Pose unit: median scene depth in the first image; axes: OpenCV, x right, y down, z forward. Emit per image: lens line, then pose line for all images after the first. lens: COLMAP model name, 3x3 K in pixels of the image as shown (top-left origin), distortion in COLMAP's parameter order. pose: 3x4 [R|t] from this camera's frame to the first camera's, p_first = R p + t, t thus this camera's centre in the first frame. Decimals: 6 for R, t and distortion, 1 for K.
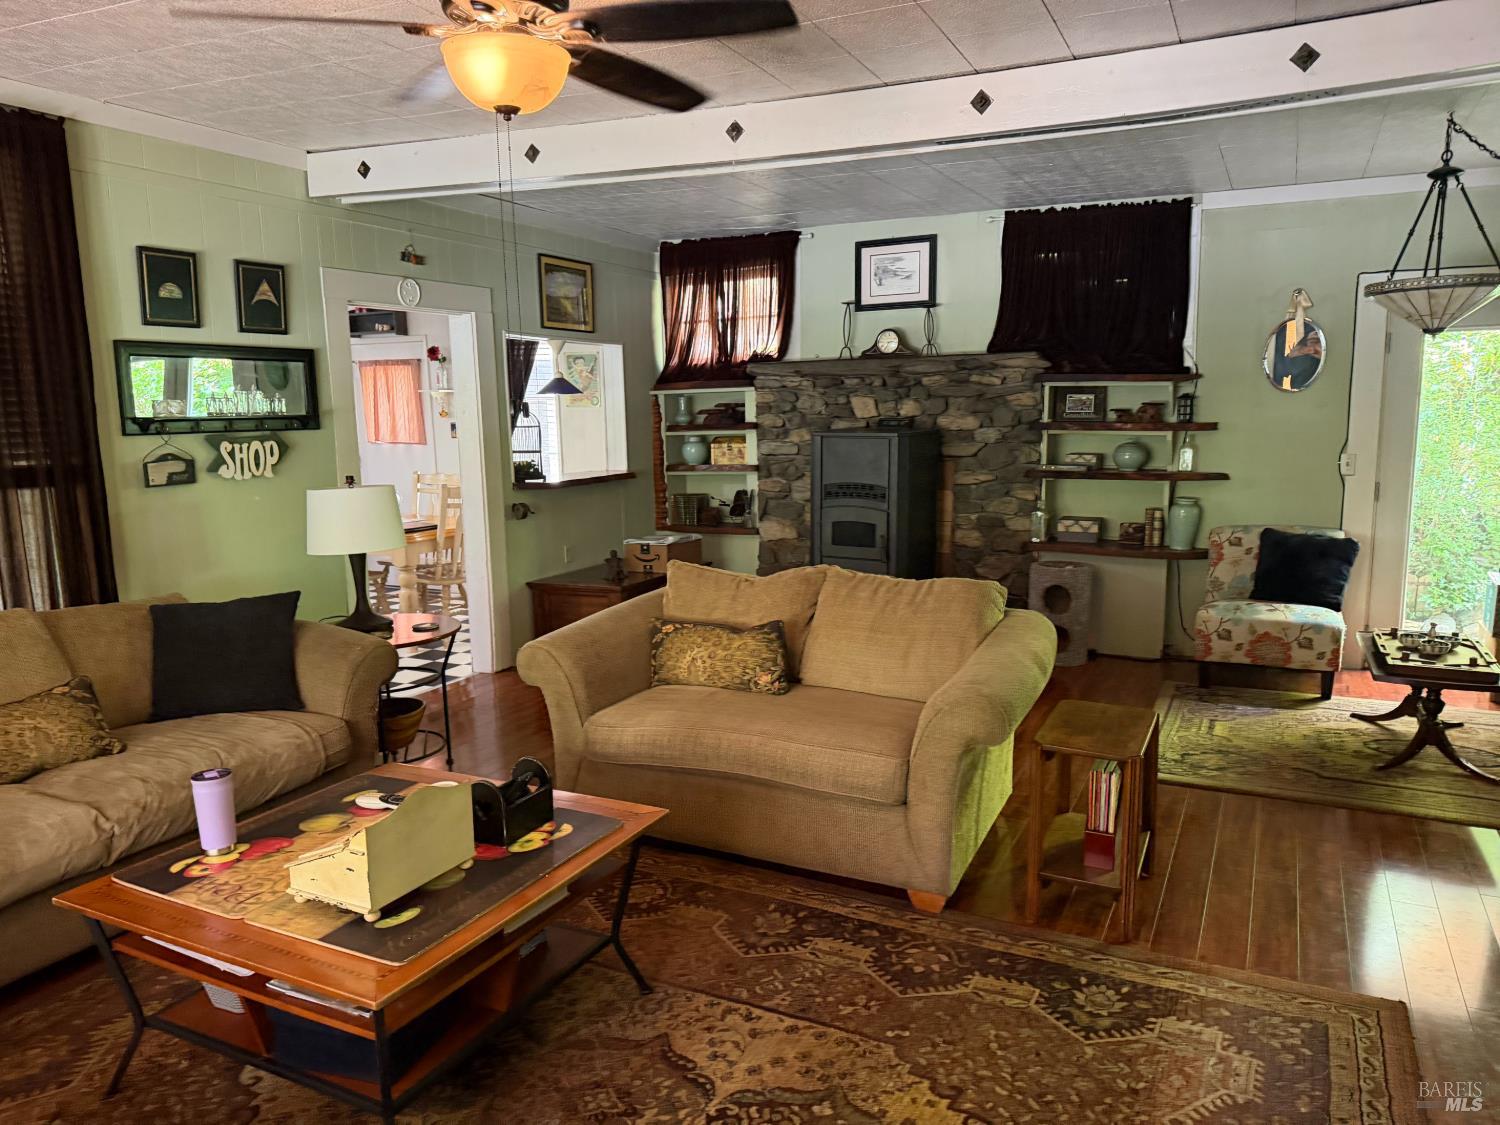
lens RADIAL K [[1049.2, 0, 751.4], [0, 1049.2, 566.0], [0, 0, 1]] dist [0.031205, -0.027822]
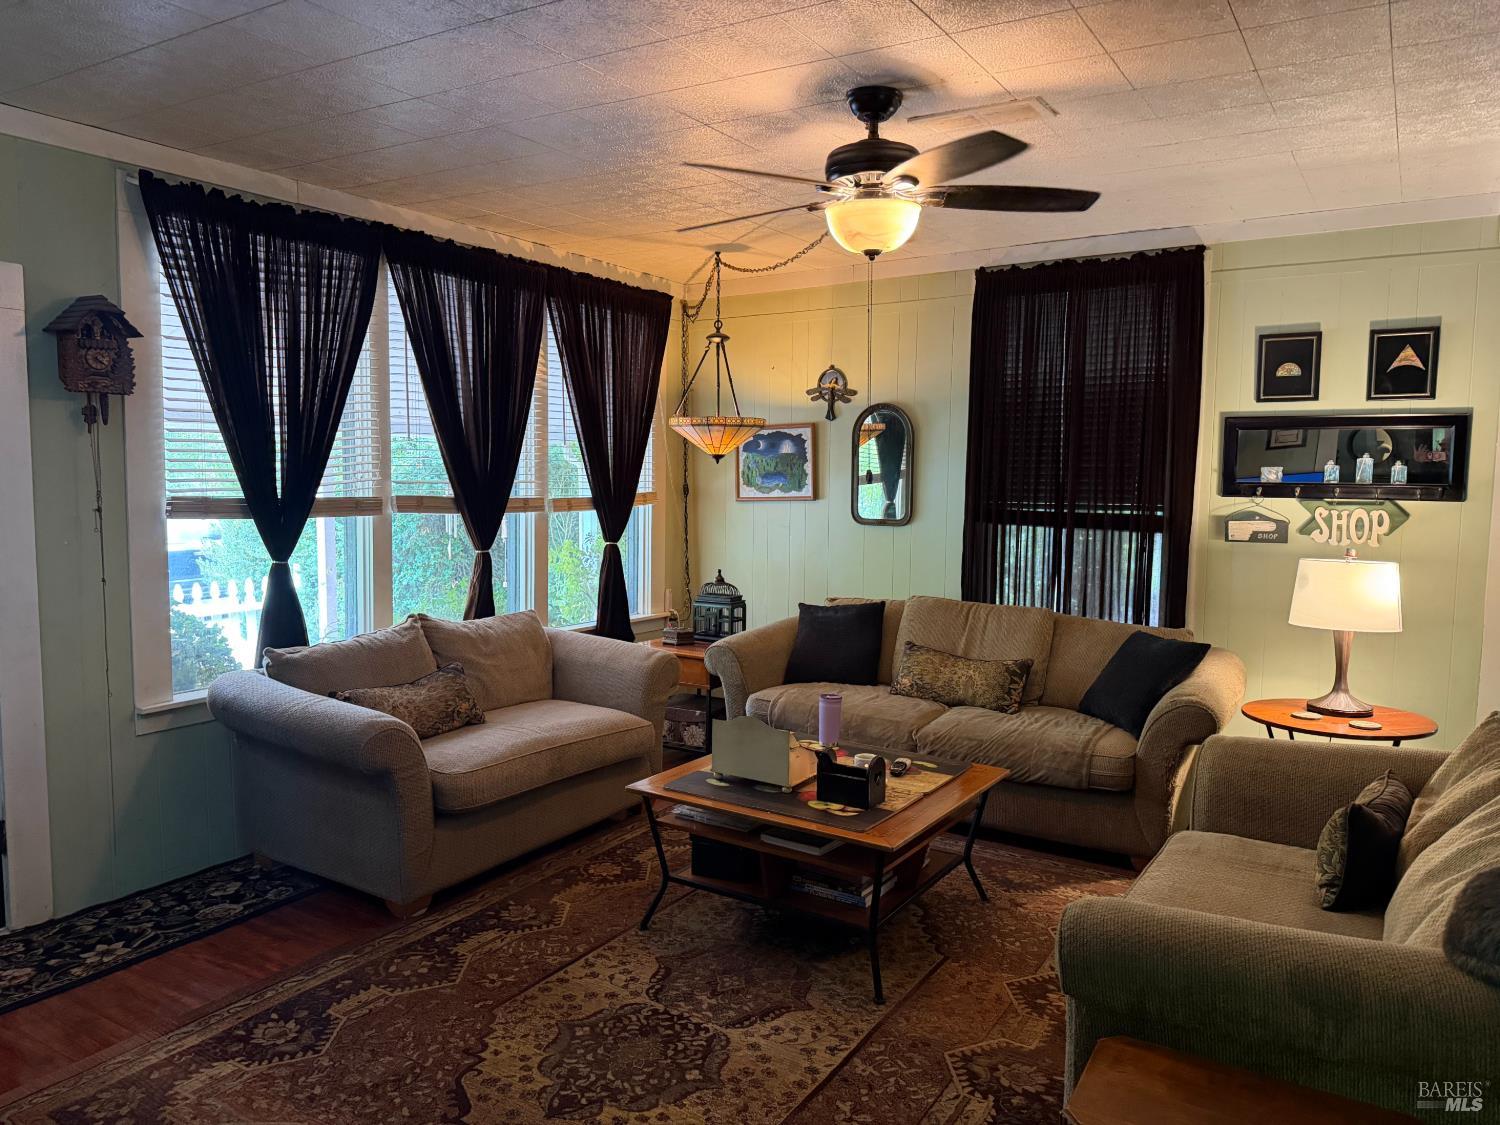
lens RADIAL K [[1049.2, 0, 744.7], [0, 1049.2, 562.9], [0, 0, 1]] dist [0.031205, -0.027822]
pose [[-0.095968, 0.101422, -0.990204, 0.619015], [-0.164380, 0.979522, 0.116260, -0.096705], [0.981718, 0.173927, -0.077331, 0.561773]]
